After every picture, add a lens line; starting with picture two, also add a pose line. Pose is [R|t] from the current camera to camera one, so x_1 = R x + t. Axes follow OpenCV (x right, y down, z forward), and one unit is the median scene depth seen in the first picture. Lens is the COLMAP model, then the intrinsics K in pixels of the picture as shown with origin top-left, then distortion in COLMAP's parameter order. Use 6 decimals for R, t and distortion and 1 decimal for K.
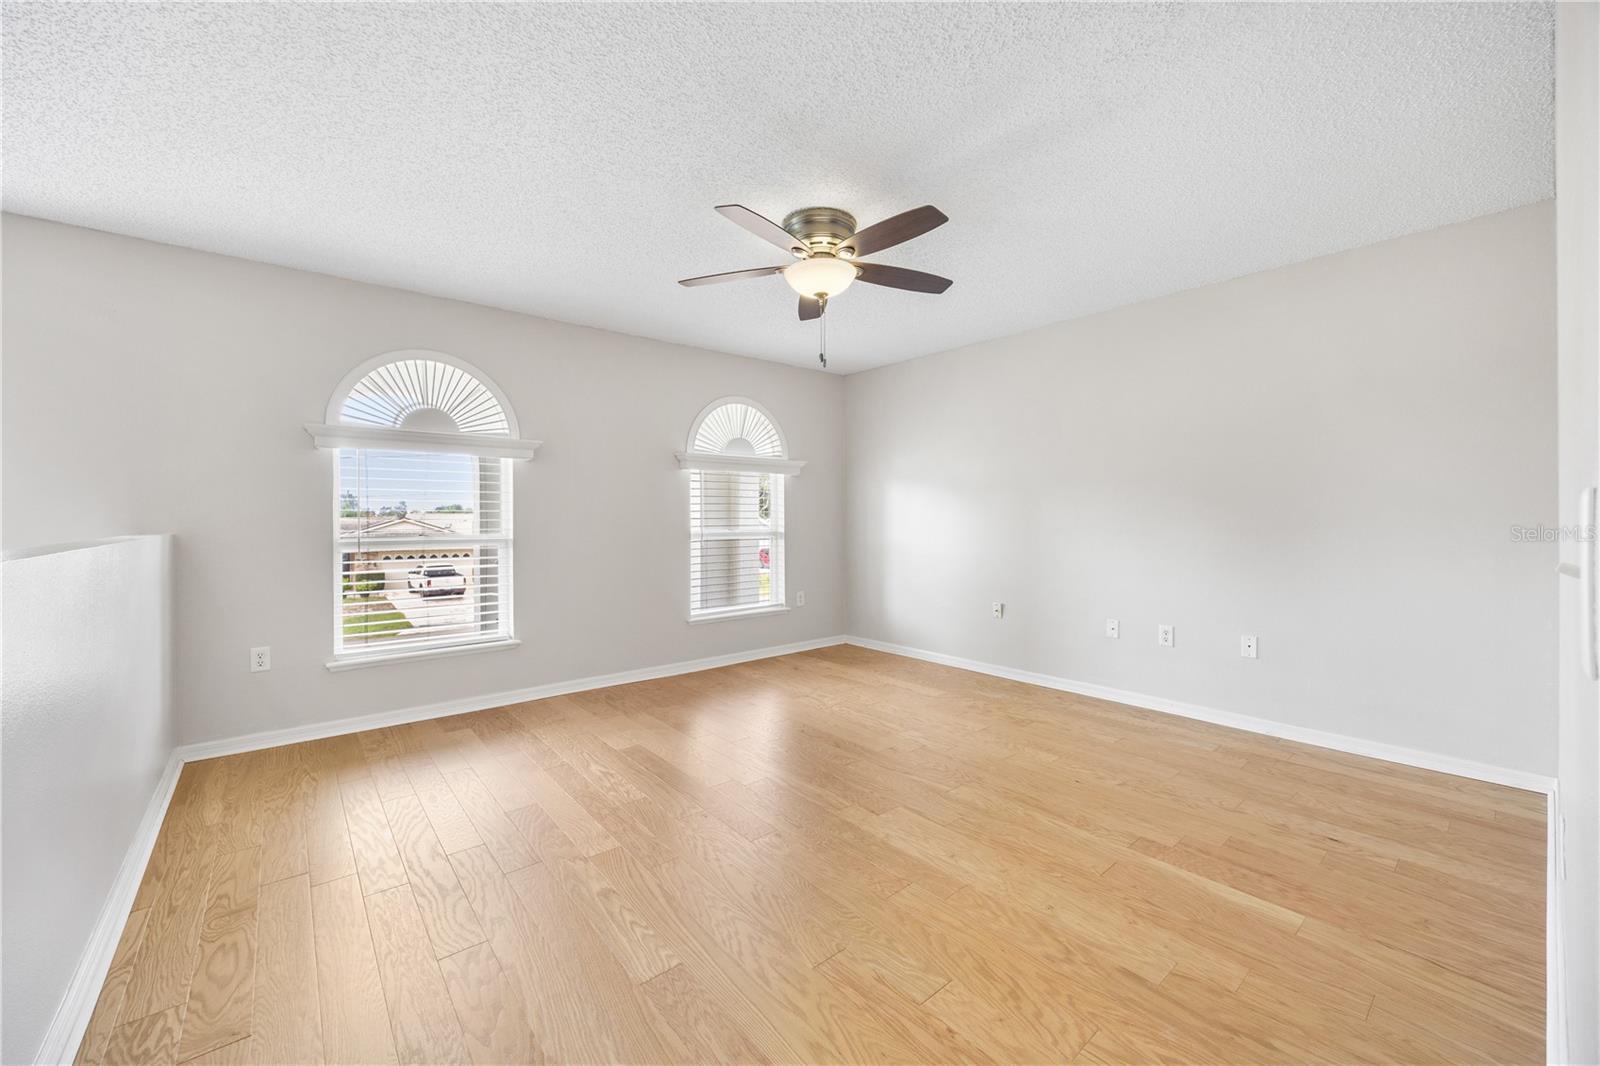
lens RADIAL K [[628.9, 0, 799.4], [0, 628.9, 522.3], [0, 0, 1]] dist [0.001511, 0.000544]
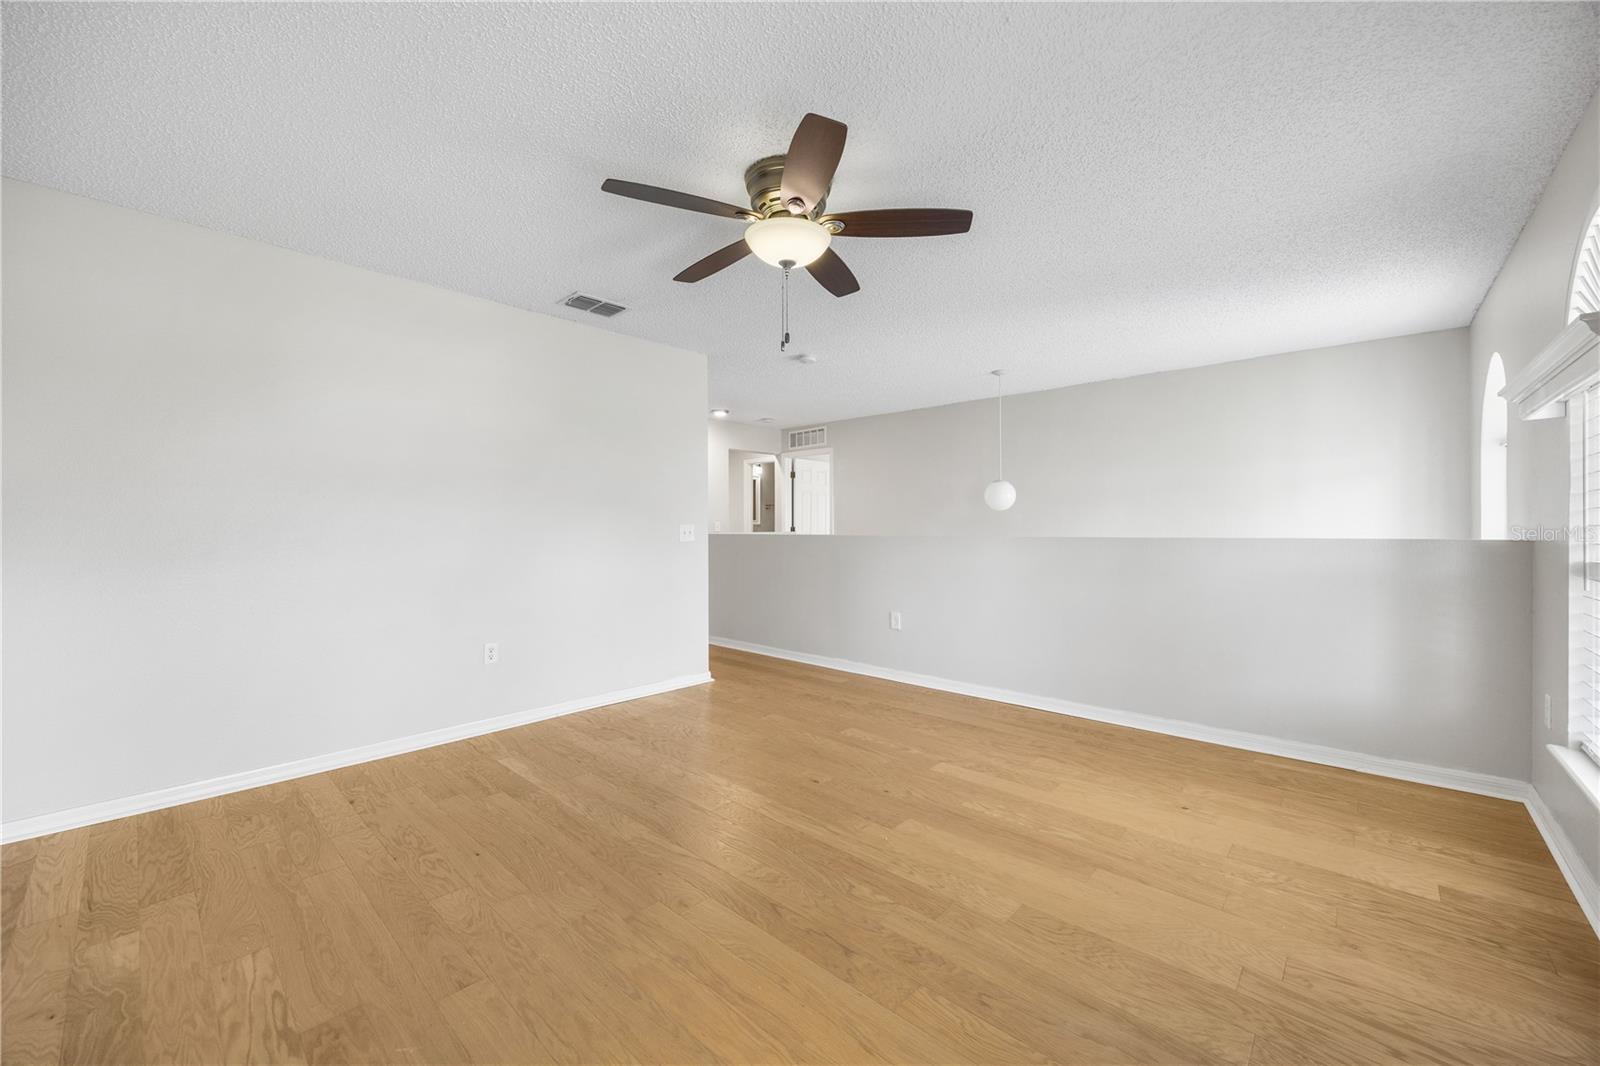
lens RADIAL K [[628.9, 0, 801.3], [0, 628.9, 529.2], [0, 0, 1]] dist [0.001511, 0.000544]
pose [[-0.991337, 0.010406, -0.130933, 0.153239], [0.008751, 0.999874, 0.013215, -0.018654], [0.131054, 0.011955, -0.991303, 2.218559]]
